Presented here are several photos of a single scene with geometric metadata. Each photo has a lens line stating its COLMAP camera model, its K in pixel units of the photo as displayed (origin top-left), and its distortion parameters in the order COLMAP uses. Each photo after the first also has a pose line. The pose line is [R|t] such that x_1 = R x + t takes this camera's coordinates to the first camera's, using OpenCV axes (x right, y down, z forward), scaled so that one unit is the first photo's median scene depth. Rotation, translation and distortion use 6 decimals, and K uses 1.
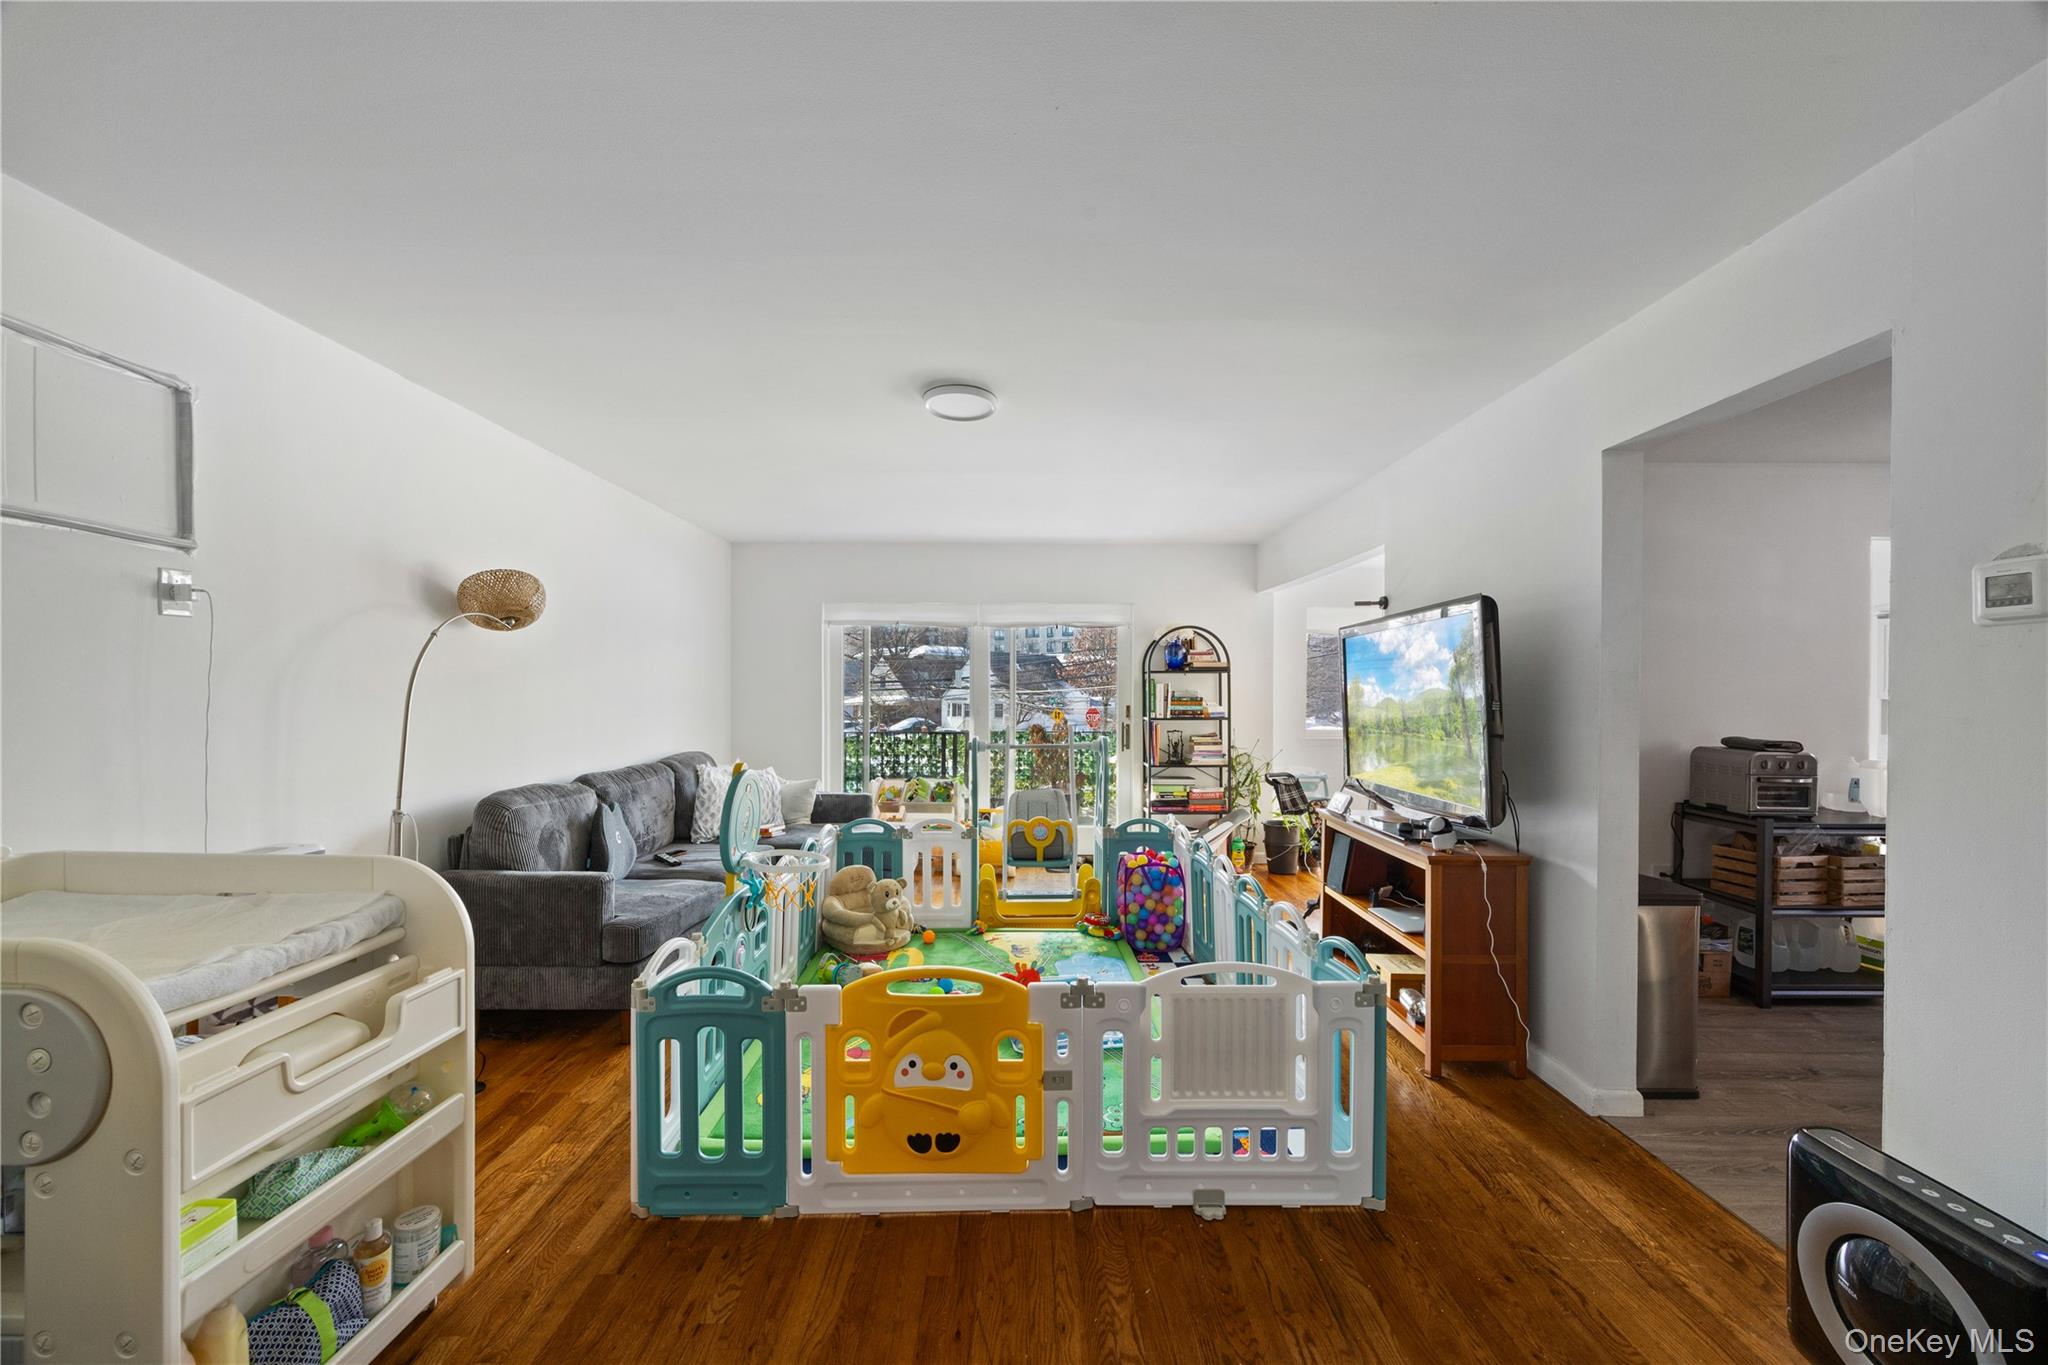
lens RADIAL K [[792.5, 0, 1024.8], [0, 792.5, 701.3], [0, 0, 1]] dist [-0.000633, -0.000149]
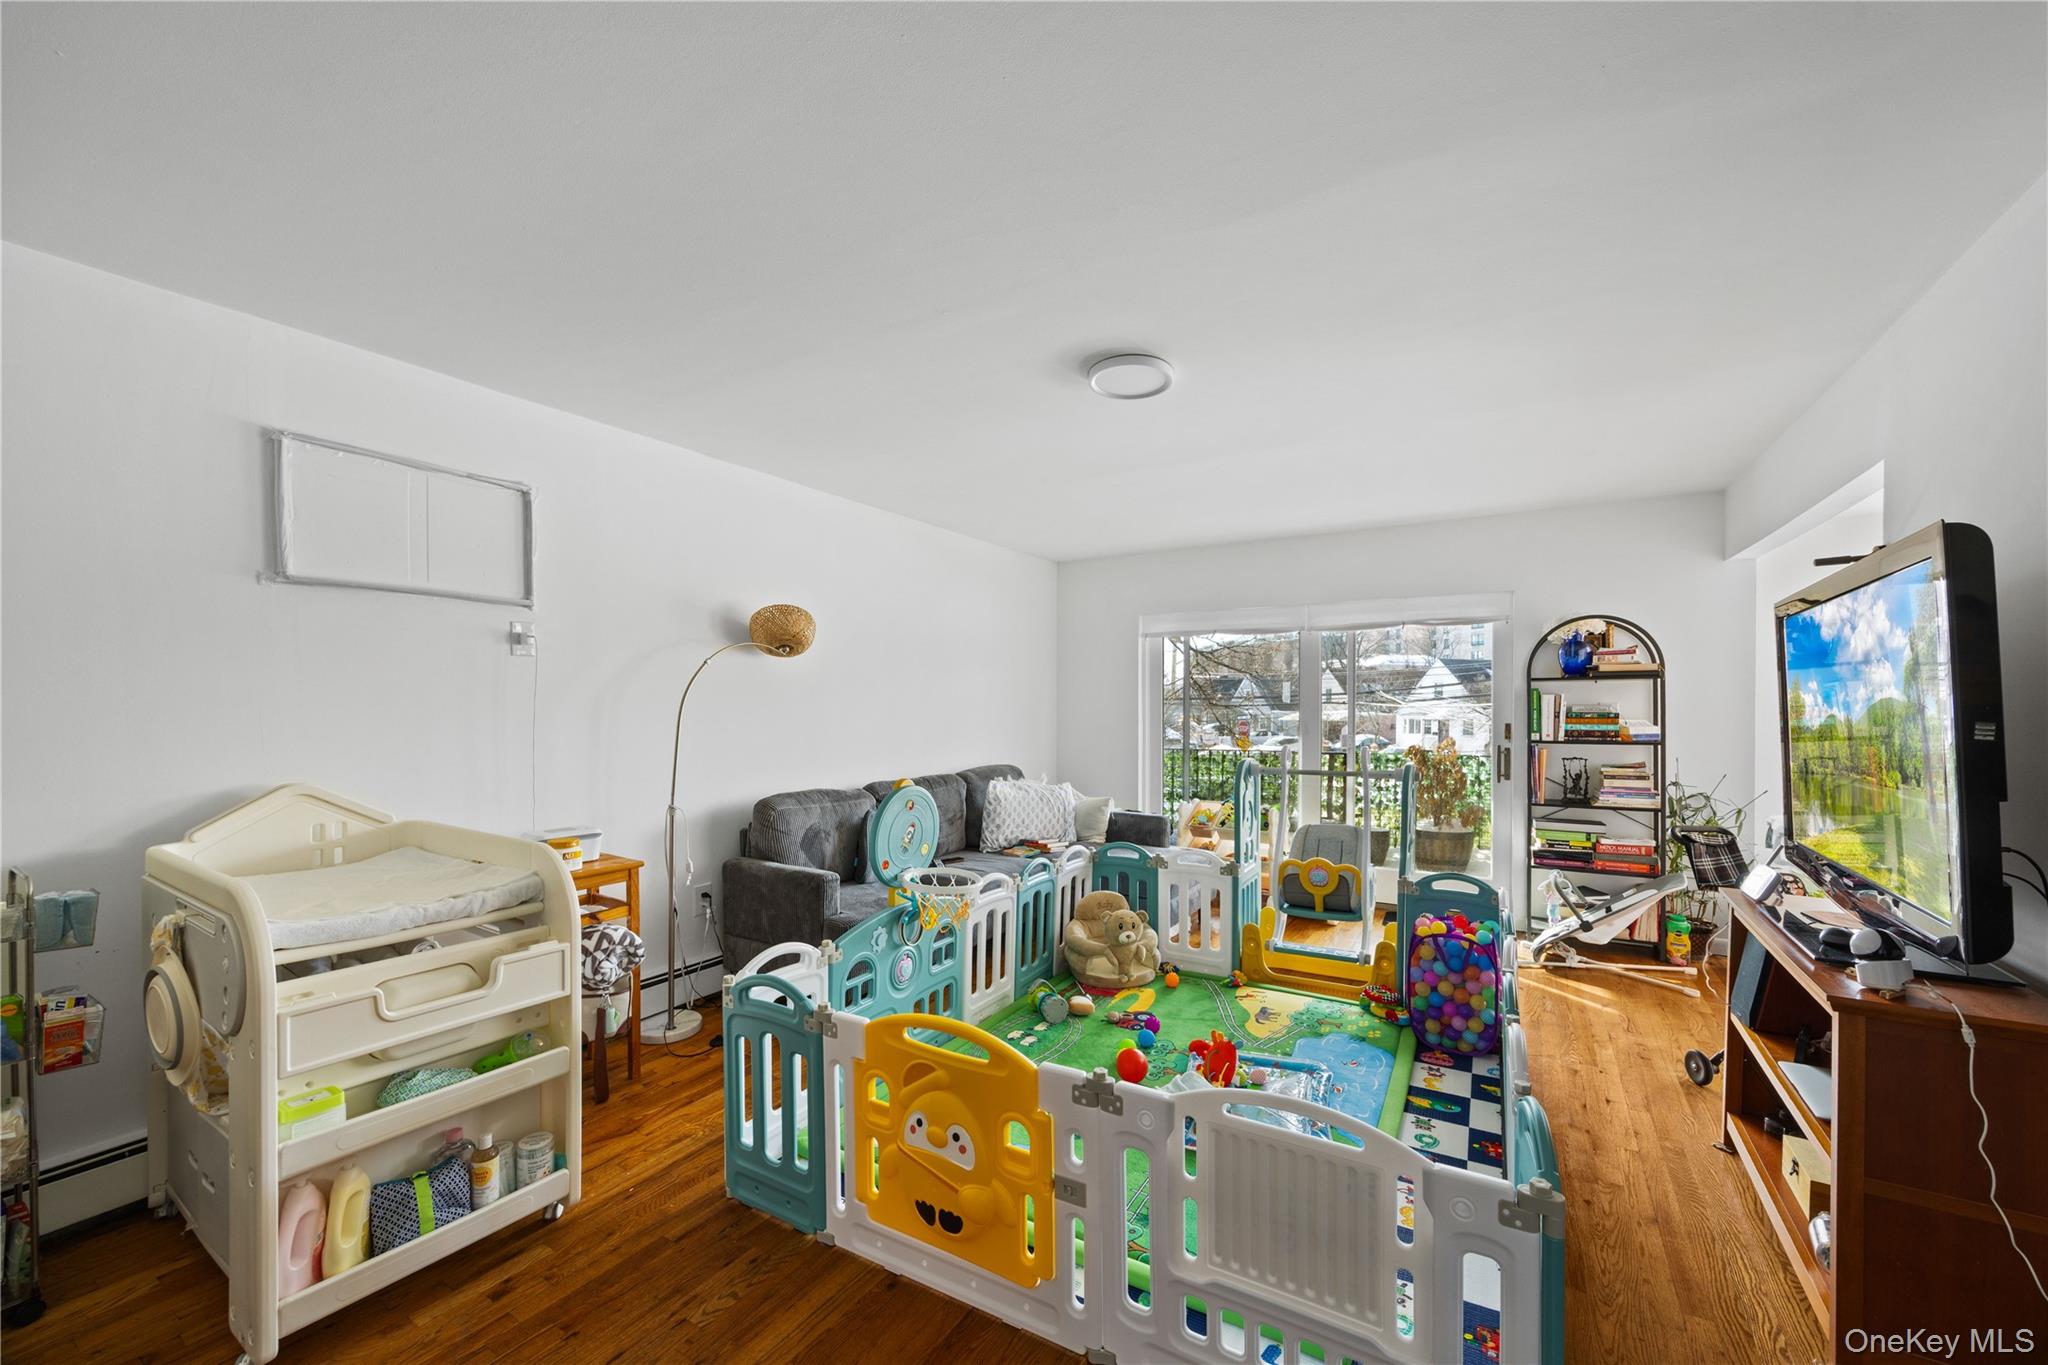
lens RADIAL K [[799.4, 0, 1026.4], [0, 799.4, 720.2], [0, 0, 1]] dist [-0.001280, -0.000178]
pose [[0.851452, 0.004491, -0.524413, 0.218515], [-0.001777, 0.999982, 0.005678, -0.002560], [0.524429, -0.003903, 0.851445, 0.146026]]
